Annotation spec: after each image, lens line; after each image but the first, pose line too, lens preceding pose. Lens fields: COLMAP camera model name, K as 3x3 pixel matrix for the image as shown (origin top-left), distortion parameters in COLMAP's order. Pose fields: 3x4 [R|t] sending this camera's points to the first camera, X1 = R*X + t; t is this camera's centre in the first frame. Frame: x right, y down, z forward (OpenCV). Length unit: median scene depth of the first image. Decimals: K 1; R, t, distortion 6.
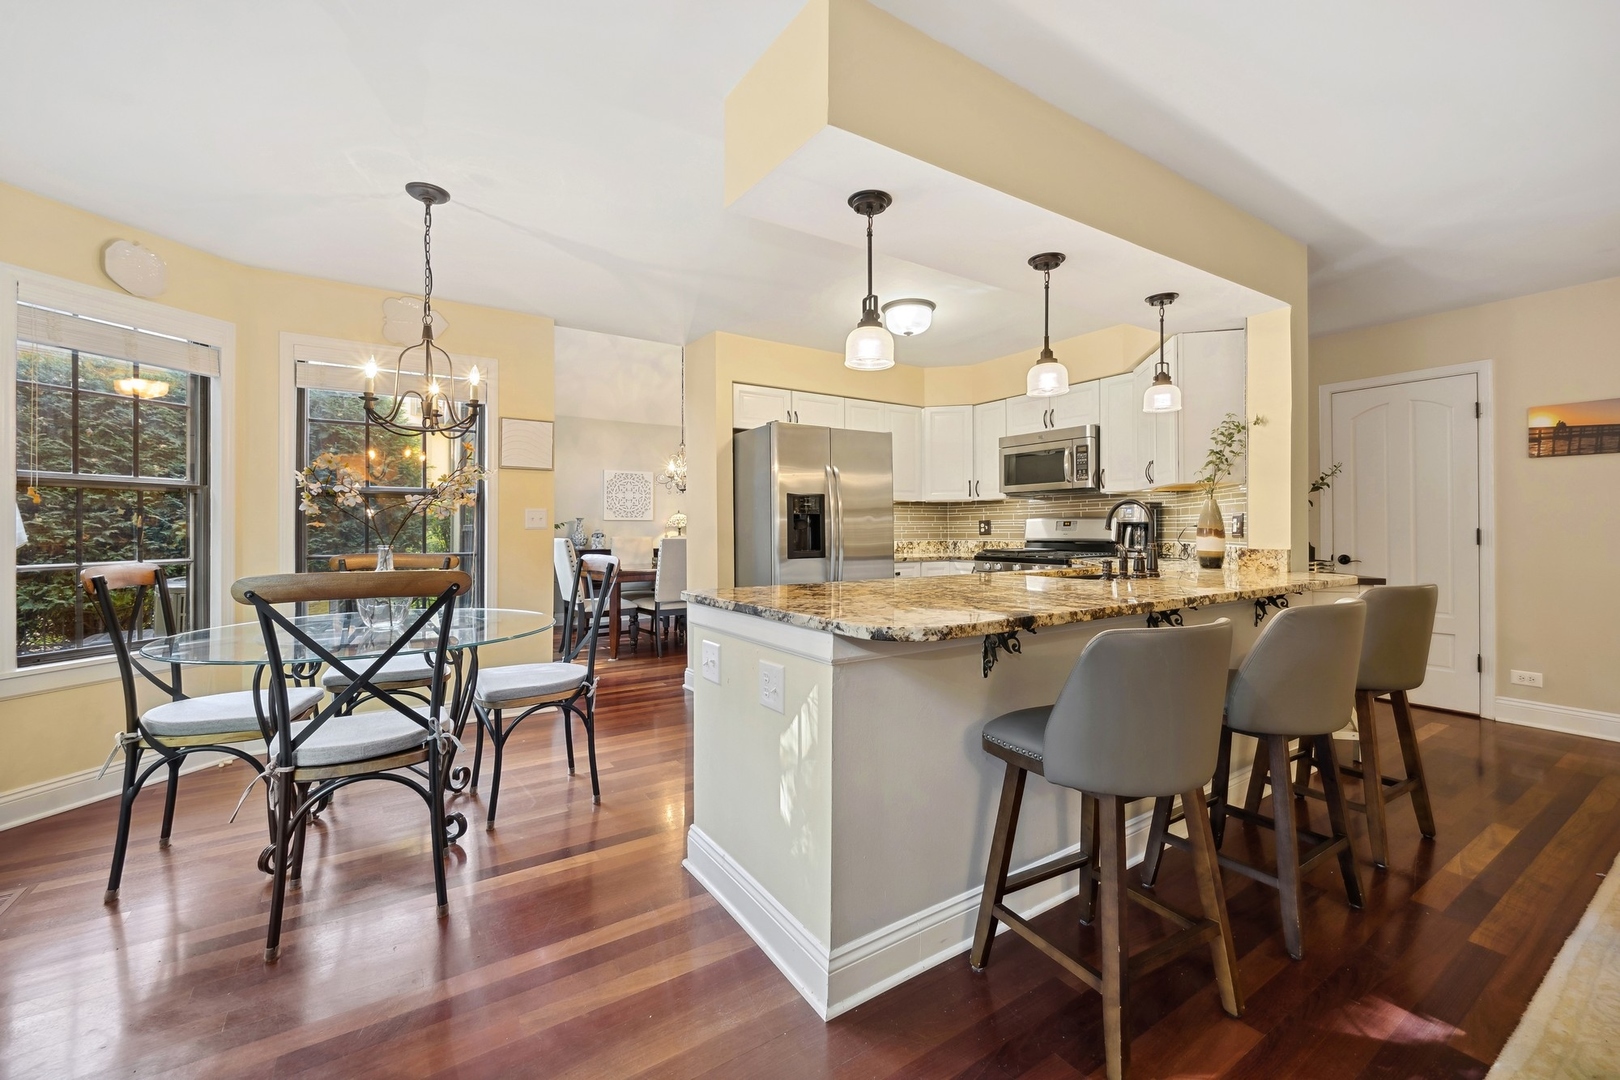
lens RADIAL K [[650.1, 0, 813.4], [0, 650.1, 529.0], [0, 0, 1]] dist [-0.000543, -0.000052]
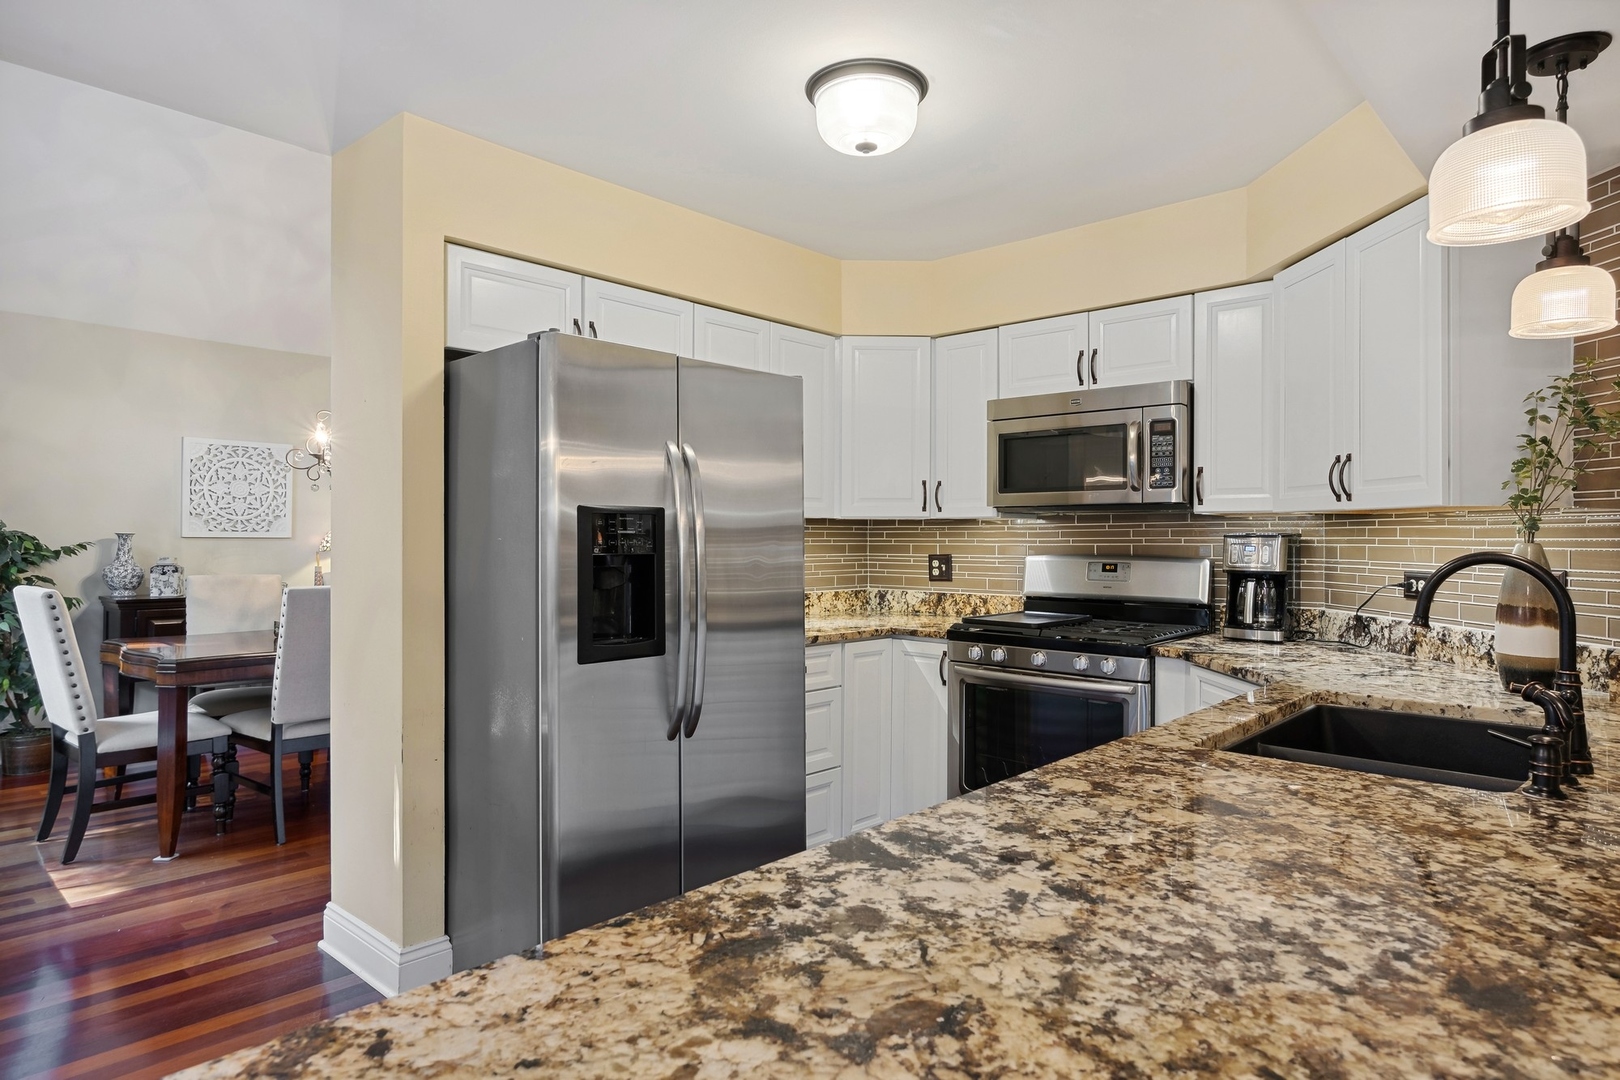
lens RADIAL K [[943.0, 0, 789.6], [0, 943.0, 537.7], [0, 0, 1]] dist [0.017149, 0.002091]
pose [[0.977993, 0.012569, 0.208258, -0.028147], [-0.012199, 0.999921, -0.003058, -0.028978], [-0.208280, 0.000450, 0.978069, 0.323232]]
